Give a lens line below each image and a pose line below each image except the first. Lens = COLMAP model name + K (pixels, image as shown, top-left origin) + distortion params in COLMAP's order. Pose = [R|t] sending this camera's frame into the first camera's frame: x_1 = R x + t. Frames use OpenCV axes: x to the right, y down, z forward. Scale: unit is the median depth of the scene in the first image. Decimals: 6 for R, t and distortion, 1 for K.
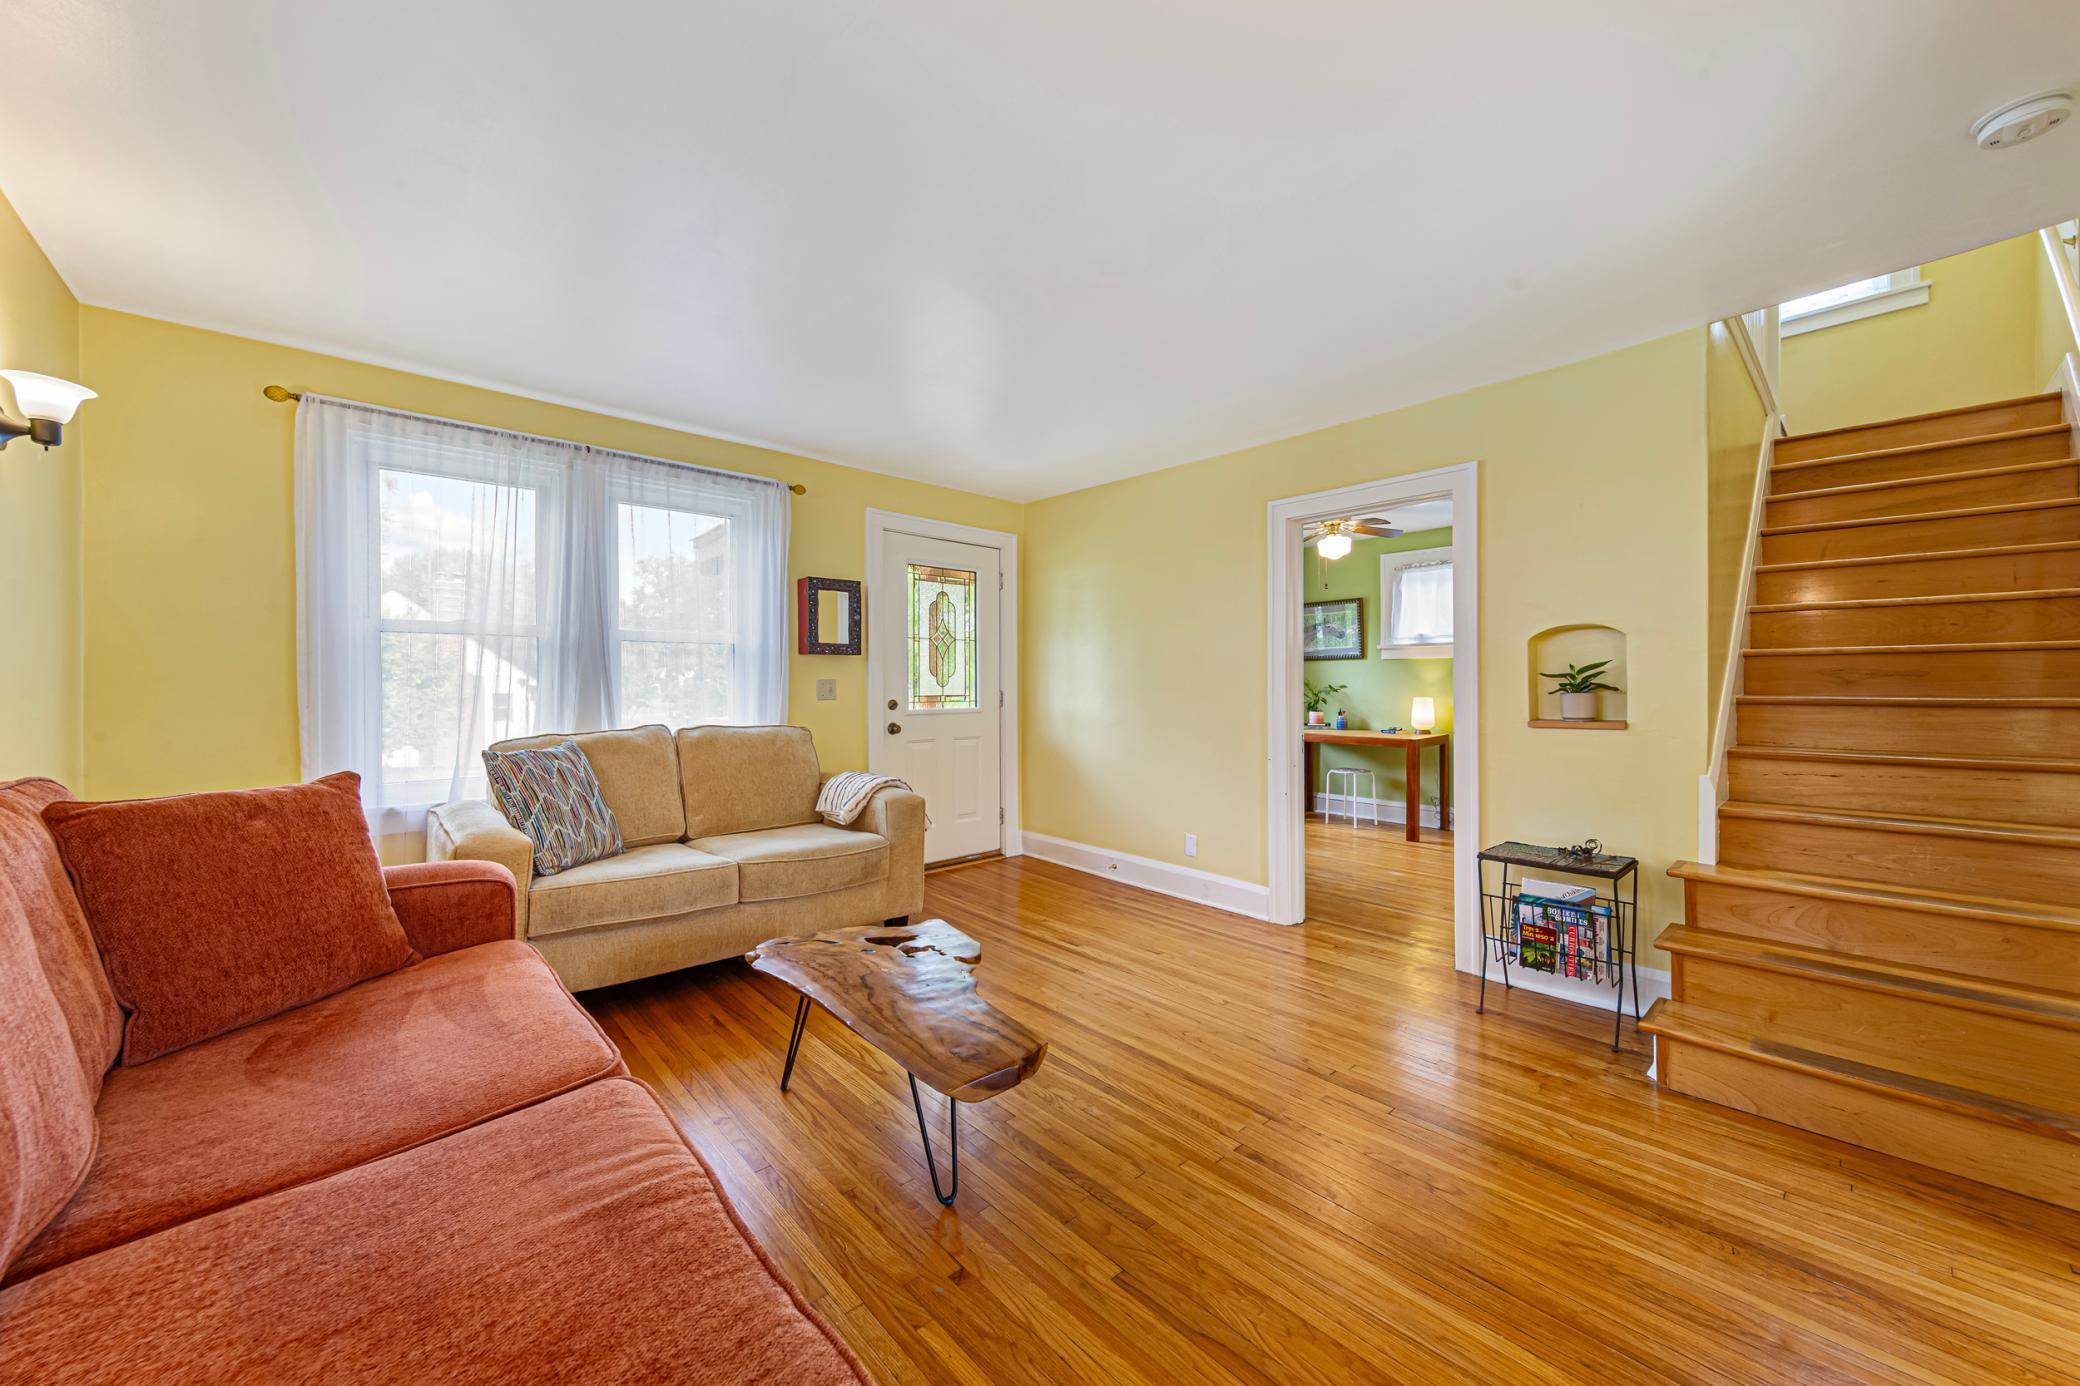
lens RADIAL K [[765.7, 0, 1050.4], [0, 765.7, 678.0], [0, 0, 1]] dist [0.002681, 0.000107]
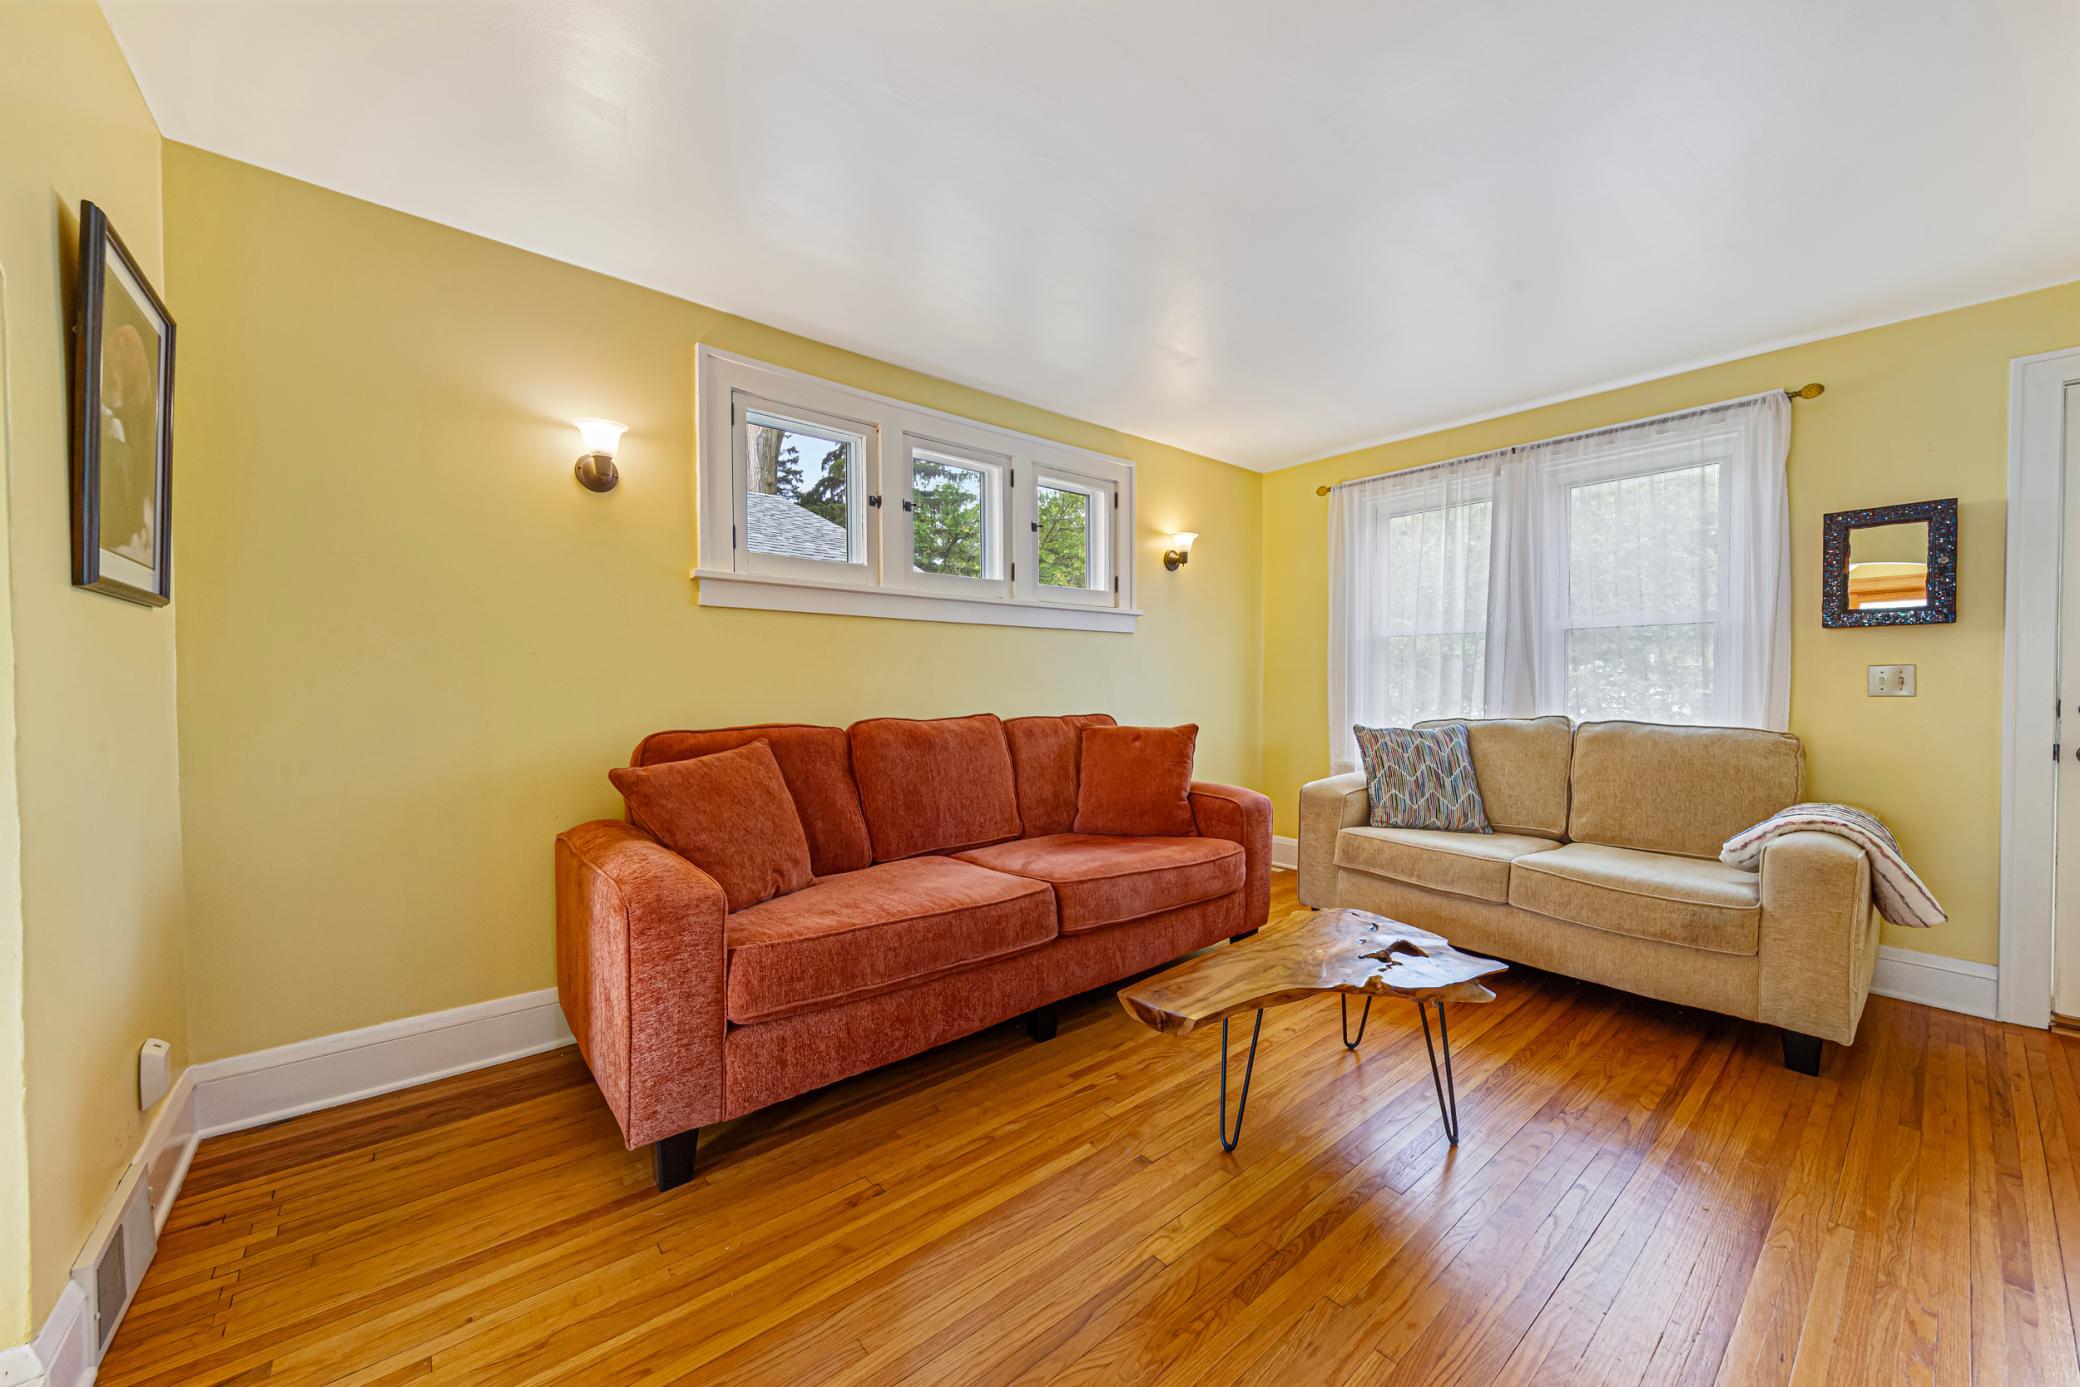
lens RADIAL K [[765.7, 0, 1045.0], [0, 765.7, 695.8], [0, 0, 1]] dist [0.002681, 0.000107]
pose [[-0.044215, 0.019953, -0.998823, 0.486253], [0.010897, 0.999751, 0.019489, 0.009934], [0.998963, -0.010023, -0.044422, 0.407821]]
